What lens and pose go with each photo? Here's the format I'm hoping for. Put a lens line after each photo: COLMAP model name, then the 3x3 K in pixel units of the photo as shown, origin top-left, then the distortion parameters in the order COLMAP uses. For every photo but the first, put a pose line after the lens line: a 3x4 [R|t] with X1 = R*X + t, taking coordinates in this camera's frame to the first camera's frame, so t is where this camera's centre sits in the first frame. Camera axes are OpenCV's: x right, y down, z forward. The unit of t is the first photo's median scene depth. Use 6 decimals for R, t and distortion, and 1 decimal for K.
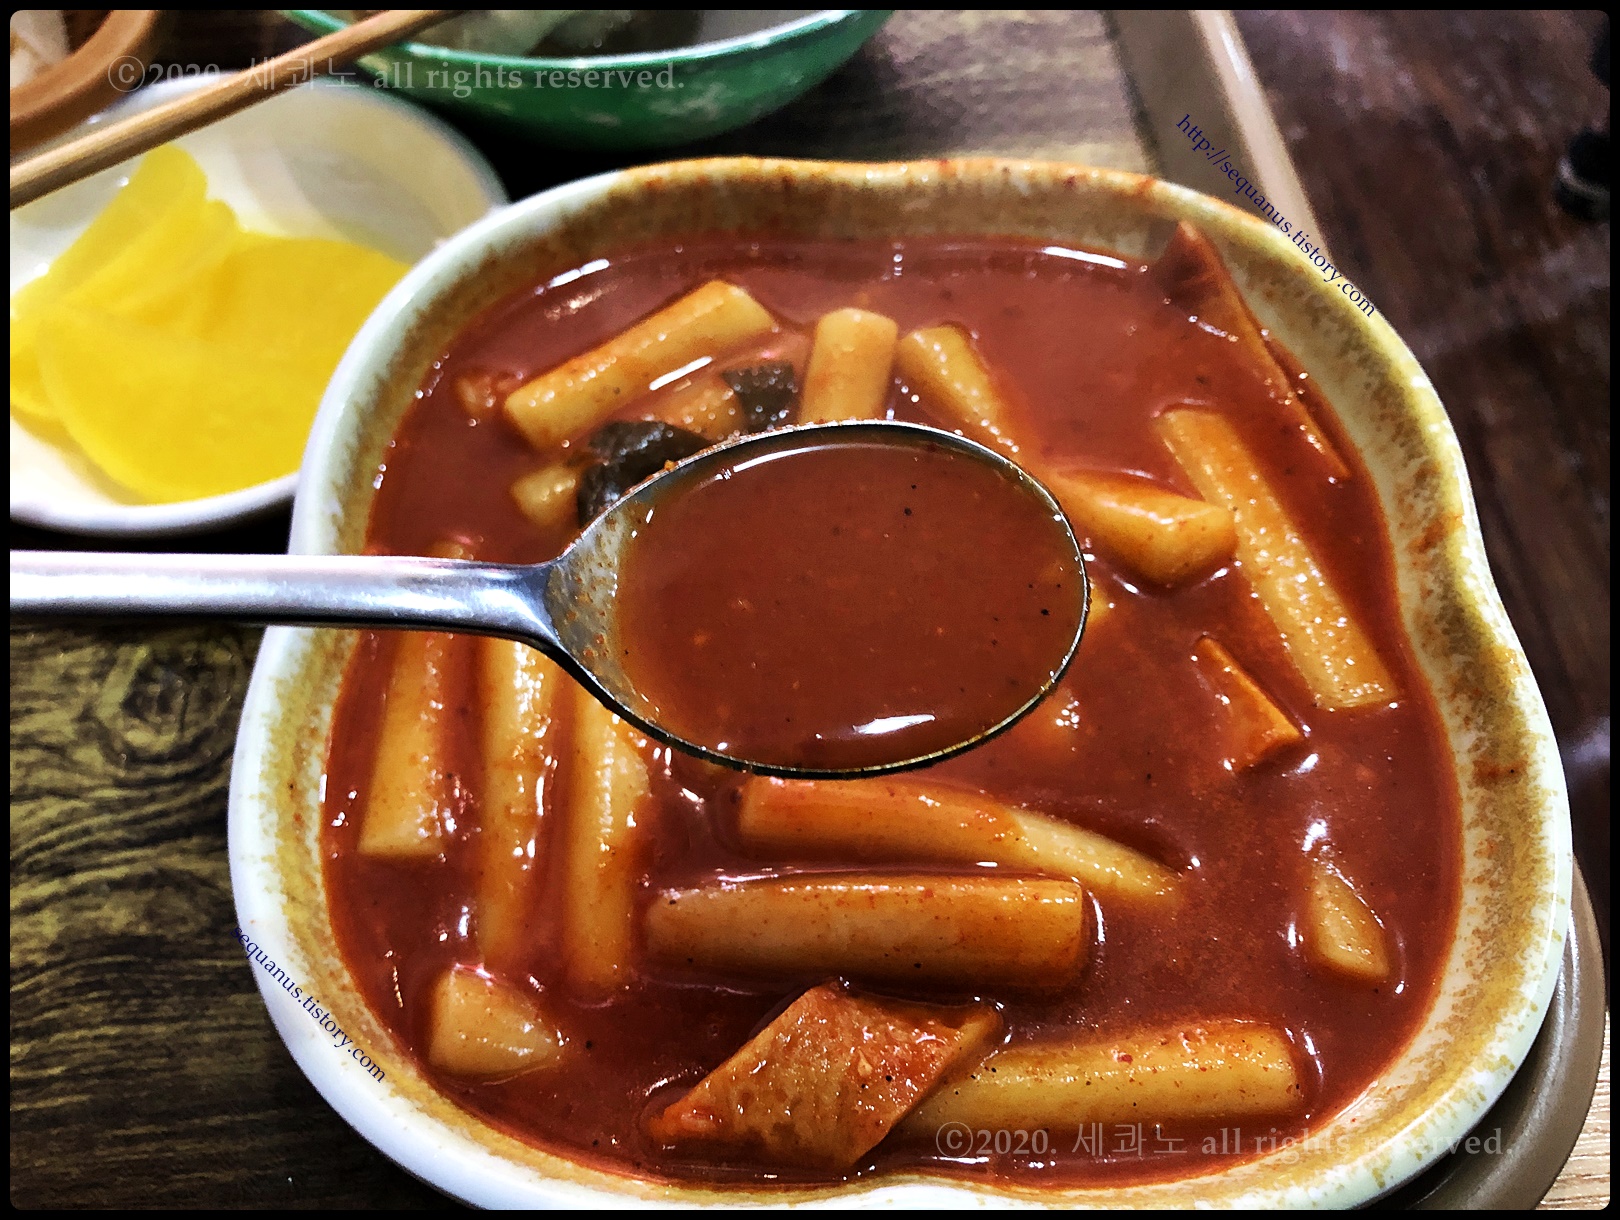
lens RADIAL K [[1358.0, 0, 810.0], [0, 1358.0, 610.0], [0, 0, 1]] dist [-0.002721, 0.002123]
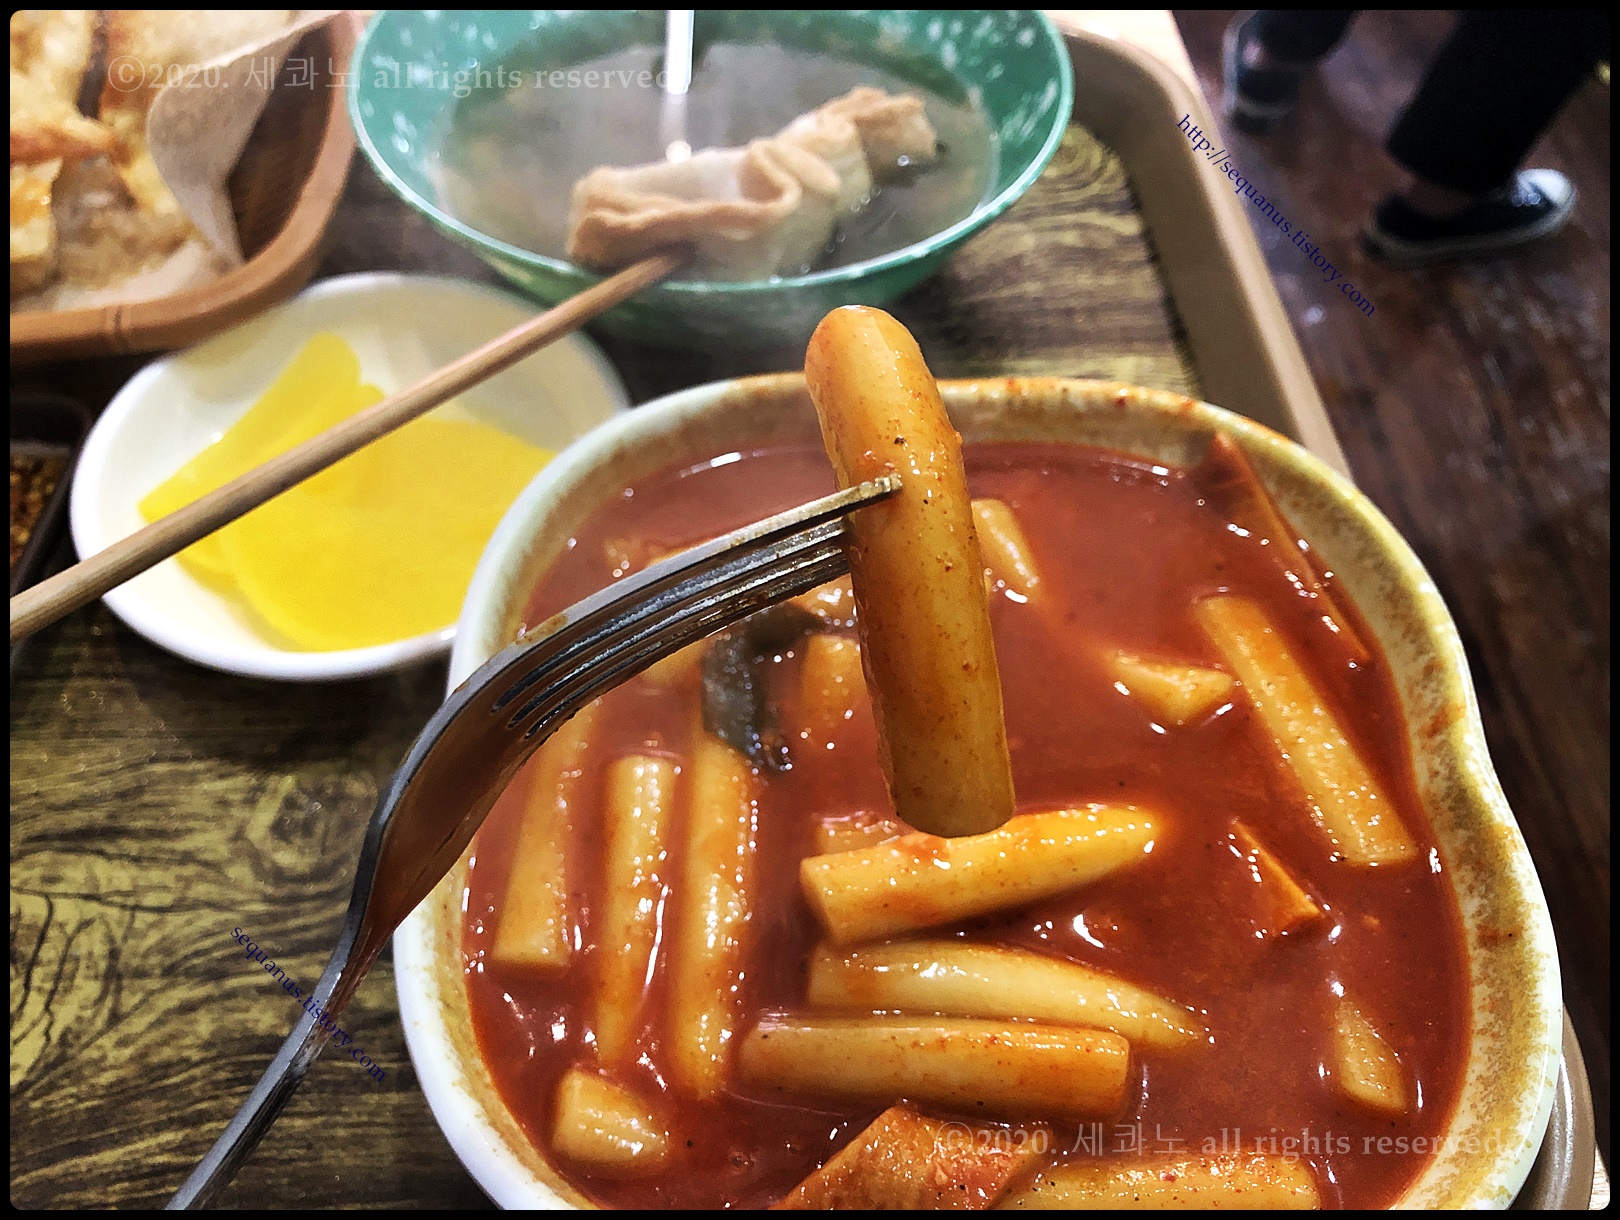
lens RADIAL K [[1353.9, 0, 810.0], [0, 1353.9, 610.0], [0, 0, 1]] dist [-0.007717, -0.000142]
pose [[0.999230, 0.036146, -0.015265, -0.055058], [-0.037556, 0.993729, -0.105320, -0.009671], [0.011362, 0.105812, 0.994321, -0.143842]]
